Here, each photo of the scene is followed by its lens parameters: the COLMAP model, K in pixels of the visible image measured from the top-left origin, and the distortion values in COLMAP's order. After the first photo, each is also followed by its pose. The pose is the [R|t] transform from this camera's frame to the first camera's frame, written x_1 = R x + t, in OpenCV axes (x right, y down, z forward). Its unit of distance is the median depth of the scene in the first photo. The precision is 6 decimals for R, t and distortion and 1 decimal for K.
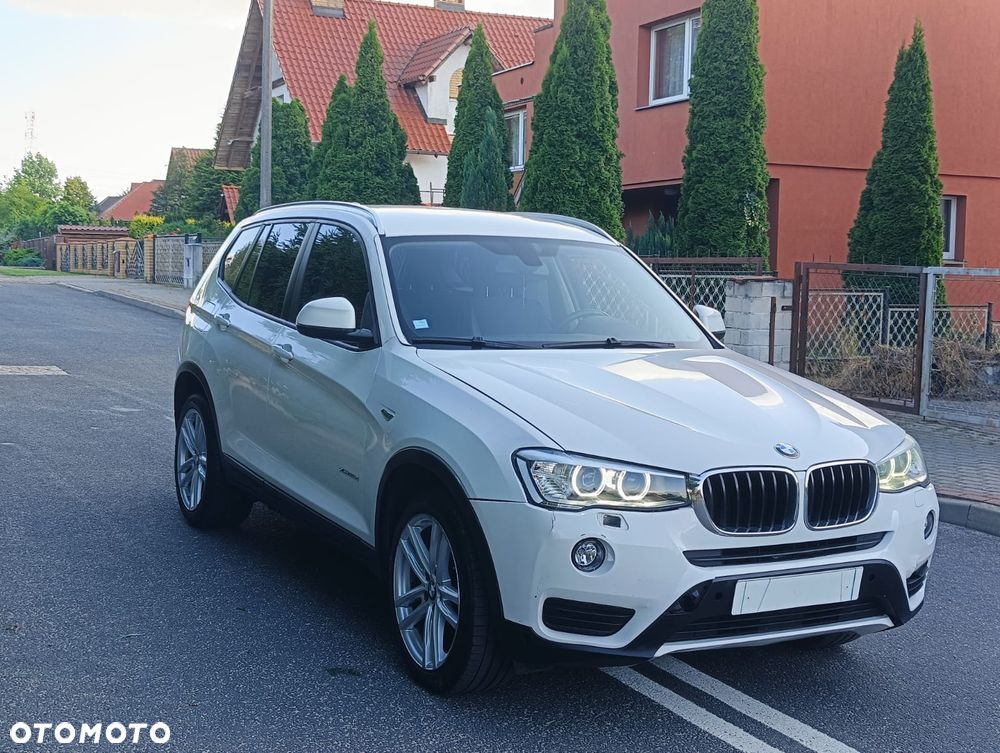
lens RADIAL K [[1470.7, 0, 501.4], [0, 1470.7, 378.9], [0, 0, 1]] dist [0.119154, 0.000000]
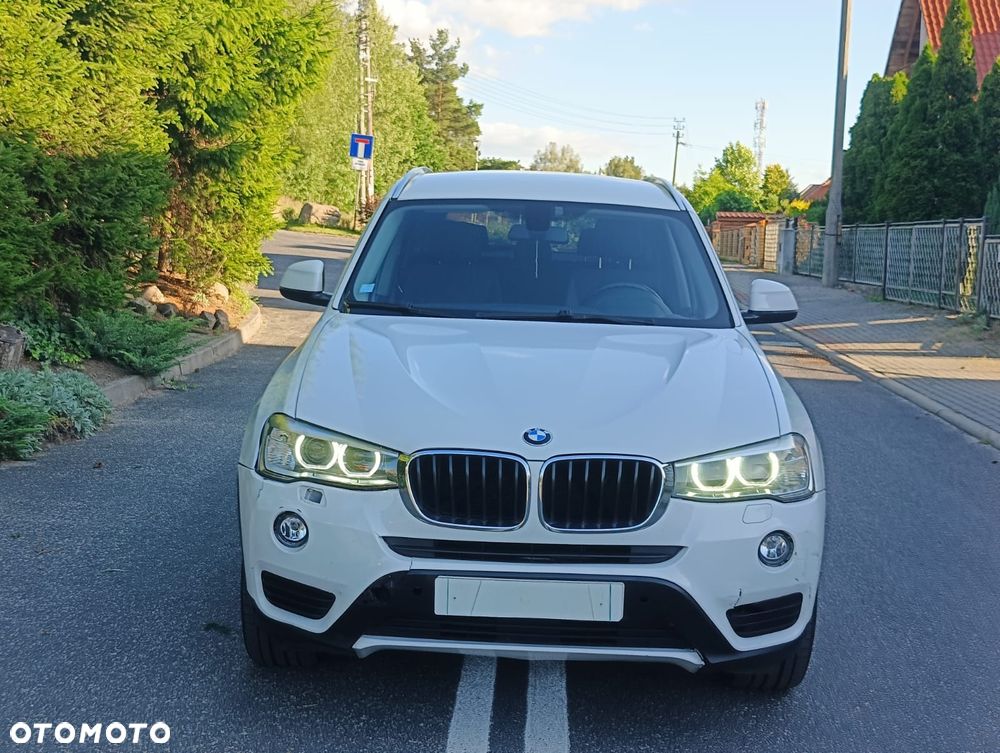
lens RADIAL K [[1470.7, 0, 498.4], [0, 1470.7, 368.5], [0, 0, 1]] dist [0.119154, 0.000000]
pose [[0.867144, 0.053814, -0.495141, 0.609565], [-0.053619, 0.998455, 0.014614, -0.003651], [0.495162, 0.013877, 0.868690, 0.238035]]
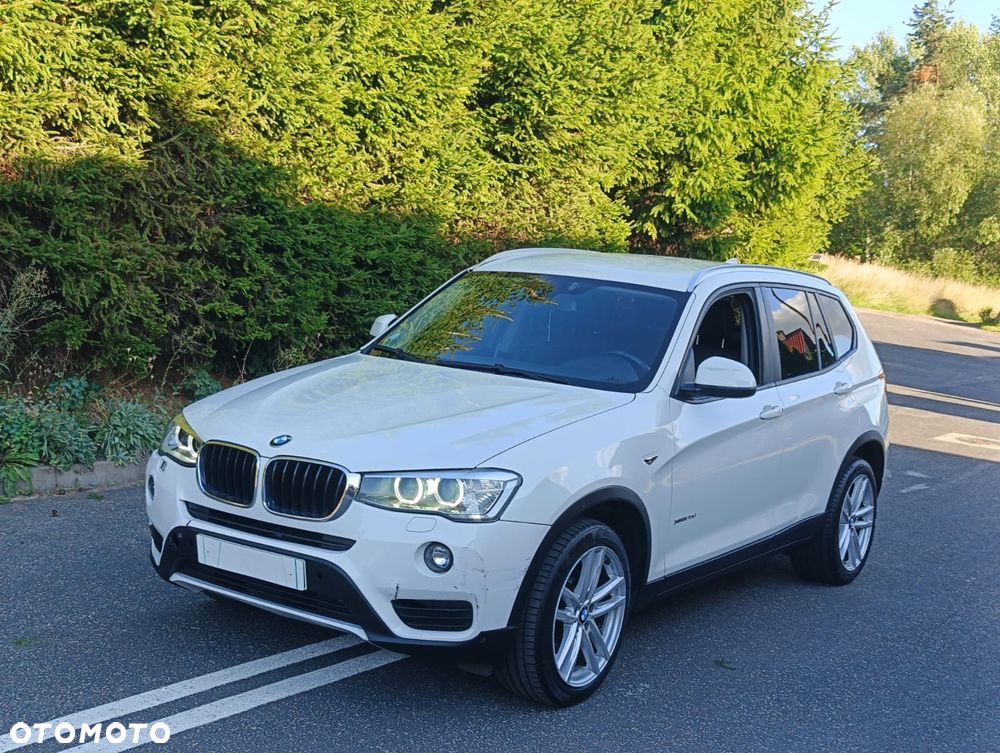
lens RADIAL K [[1435.5, 0, 502.7], [0, 1435.5, 373.8], [0, 0, 1]] dist [0.114221, 0.000000]
pose [[0.427715, 0.084184, -0.899985, 1.274650], [-0.157059, 0.987430, 0.017722, -0.049477], [0.890164, 0.133771, 0.435560, 0.673862]]
